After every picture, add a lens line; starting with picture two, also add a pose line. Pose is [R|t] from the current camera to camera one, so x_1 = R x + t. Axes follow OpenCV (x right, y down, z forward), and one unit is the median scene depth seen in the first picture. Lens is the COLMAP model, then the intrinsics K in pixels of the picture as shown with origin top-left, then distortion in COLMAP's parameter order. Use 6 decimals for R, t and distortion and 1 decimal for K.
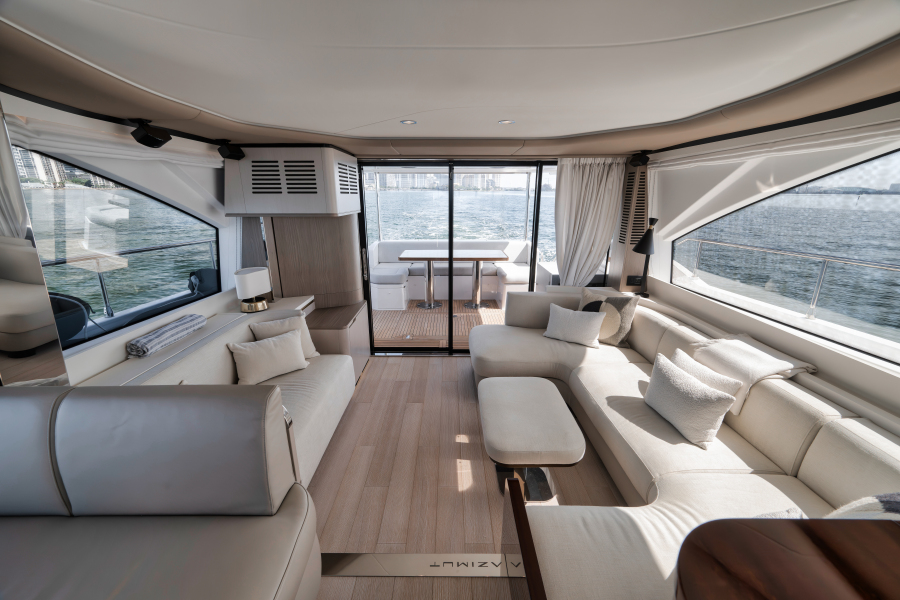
lens RADIAL K [[353.3, 0, 449.2], [0, 353.3, 299.3], [0, 0, 1]] dist [0.002458, -0.000458]
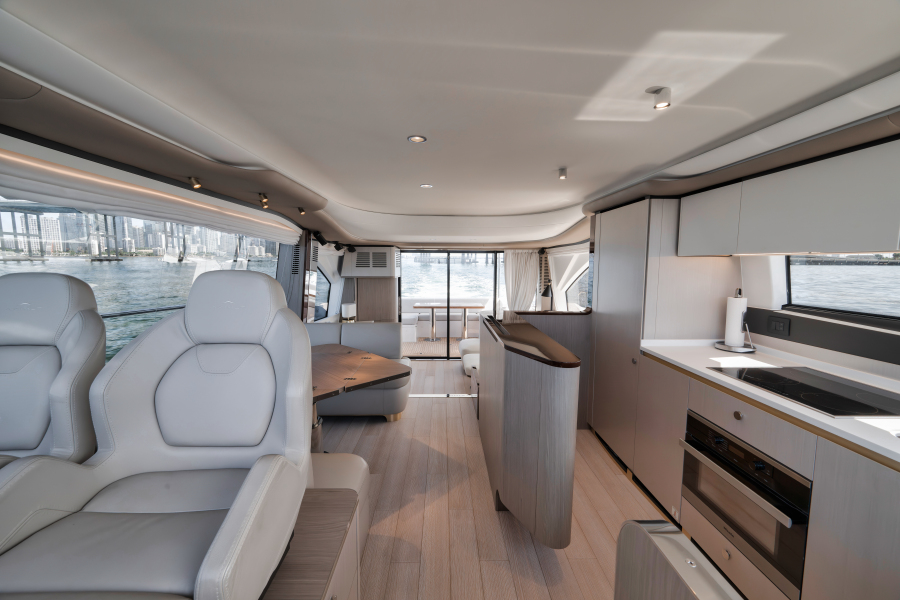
lens RADIAL K [[353.3, 0, 449.5], [0, 353.3, 295.9], [0, 0, 1]] dist [0.002458, -0.000458]
pose [[0.999795, 0.000117, 0.020246, -0.030063], [0.004065, 0.978457, -0.206410, 0.239126], [-0.019834, 0.206450, 0.978256, -0.810911]]
